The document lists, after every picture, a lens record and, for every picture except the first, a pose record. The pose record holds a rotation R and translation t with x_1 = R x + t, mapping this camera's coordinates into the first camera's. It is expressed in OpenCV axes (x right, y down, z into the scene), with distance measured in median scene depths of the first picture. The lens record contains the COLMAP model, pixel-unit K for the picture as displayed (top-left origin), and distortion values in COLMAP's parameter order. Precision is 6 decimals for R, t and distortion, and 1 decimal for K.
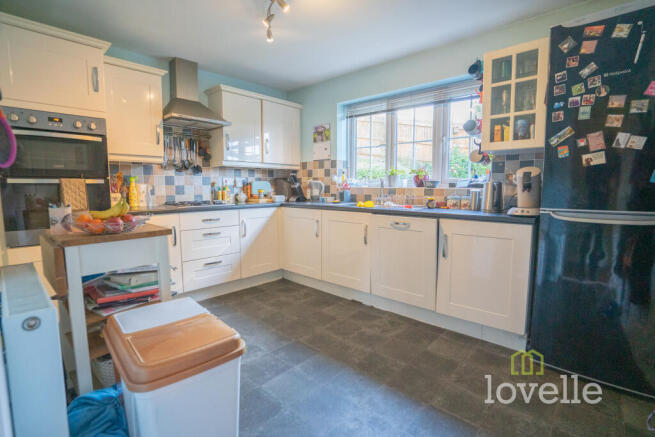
lens RADIAL K [[312.8, 0, 335.5], [0, 312.8, 218.1], [0, 0, 1]] dist [-0.022515, 0.000953]
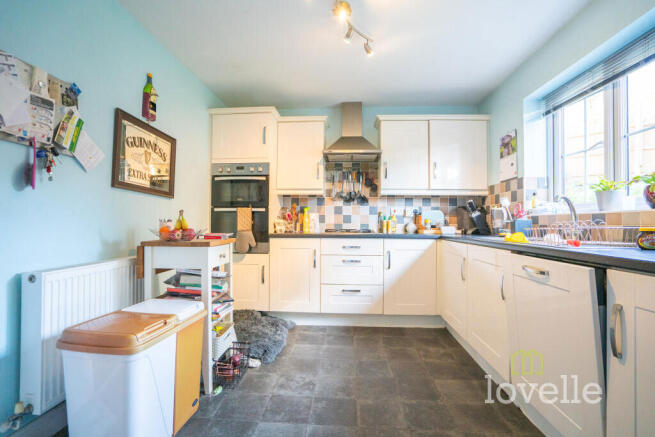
lens RADIAL K [[312.8, 0, 335.5], [0, 312.8, 218.1], [0, 0, 1]] dist [-0.022515, 0.000953]
pose [[0.624897, -0.009134, -0.780653, 0.325219], [-0.086906, 0.992903, -0.081184, -0.000765], [0.775855, 0.118575, 0.619669, 0.283883]]
